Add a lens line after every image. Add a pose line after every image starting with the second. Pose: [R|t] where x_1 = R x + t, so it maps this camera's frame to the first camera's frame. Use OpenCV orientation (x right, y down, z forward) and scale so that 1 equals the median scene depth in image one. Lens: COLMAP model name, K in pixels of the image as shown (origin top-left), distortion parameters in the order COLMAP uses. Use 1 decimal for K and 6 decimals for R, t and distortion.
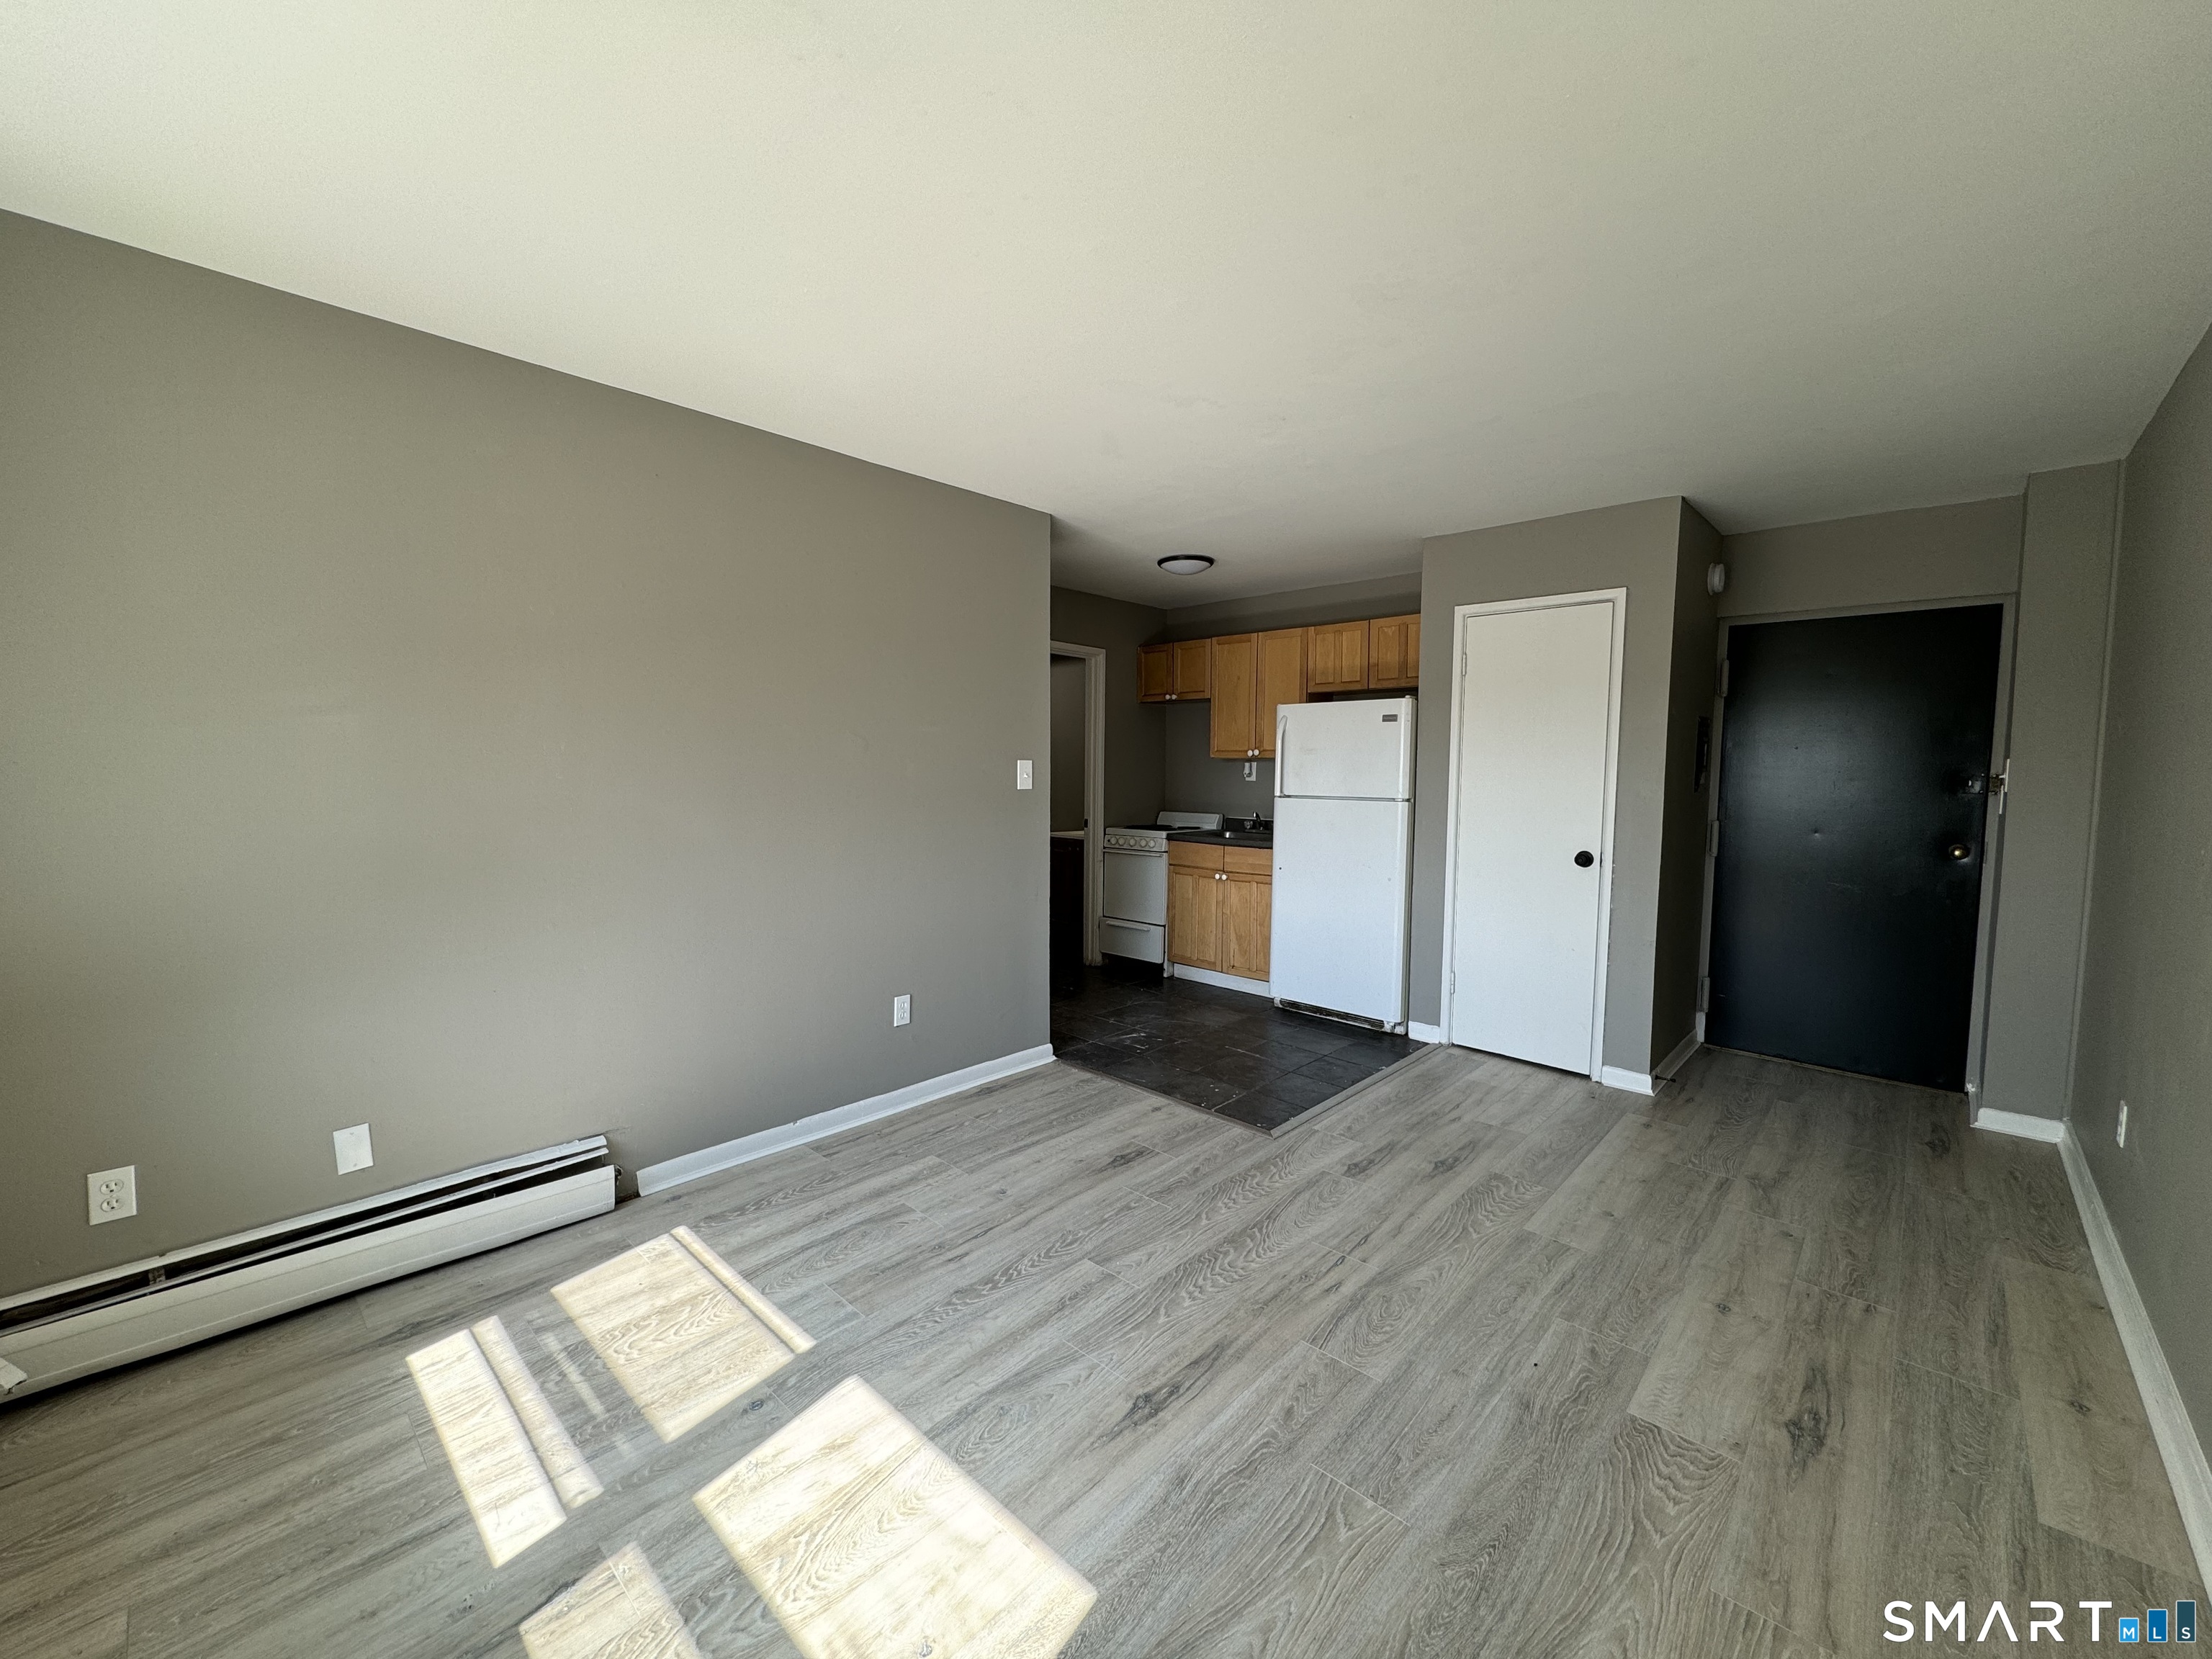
lens RADIAL K [[899.8, 0, 1107.7], [0, 899.8, 825.3], [0, 0, 1]] dist [0.003791, 0.001053]
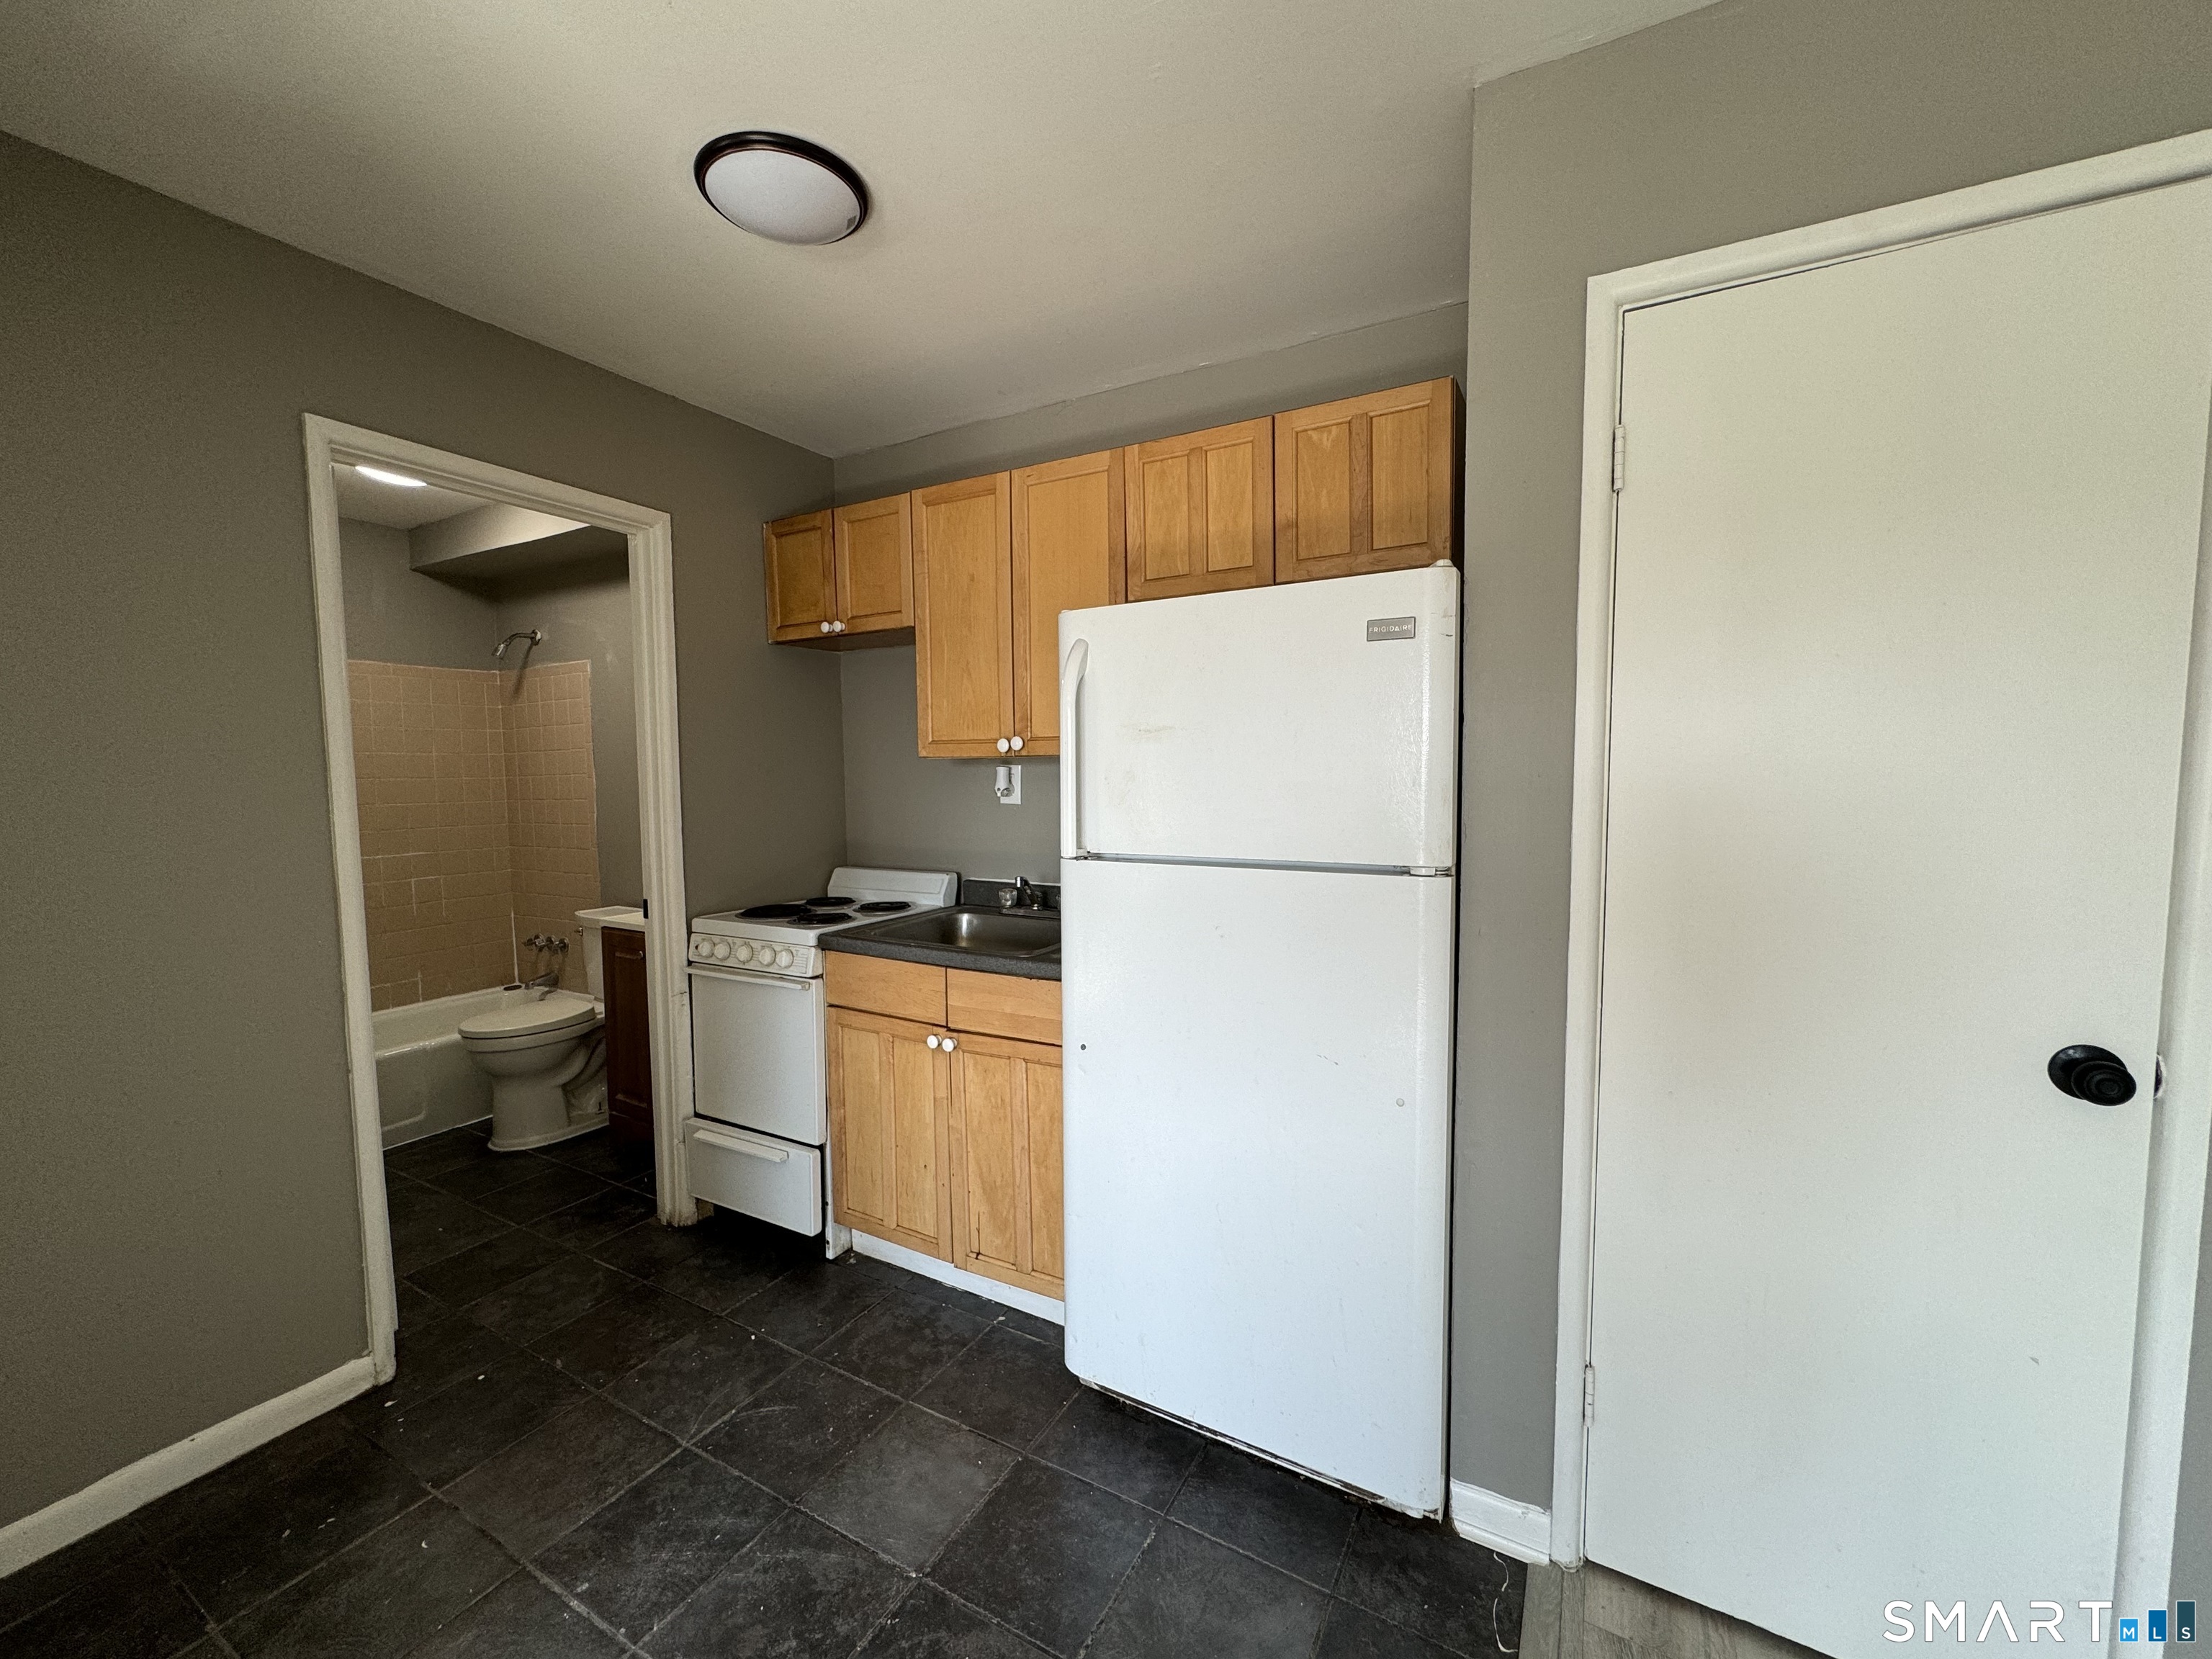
lens RADIAL K [[899.8, 0, 1106.6], [0, 899.8, 834.0], [0, 0, 1]] dist [0.003791, 0.001053]
pose [[0.971352, -0.036115, 0.234885, 0.104396], [0.034290, 0.999342, 0.011852, -0.040931], [-0.235159, -0.003459, 0.971951, 0.569377]]
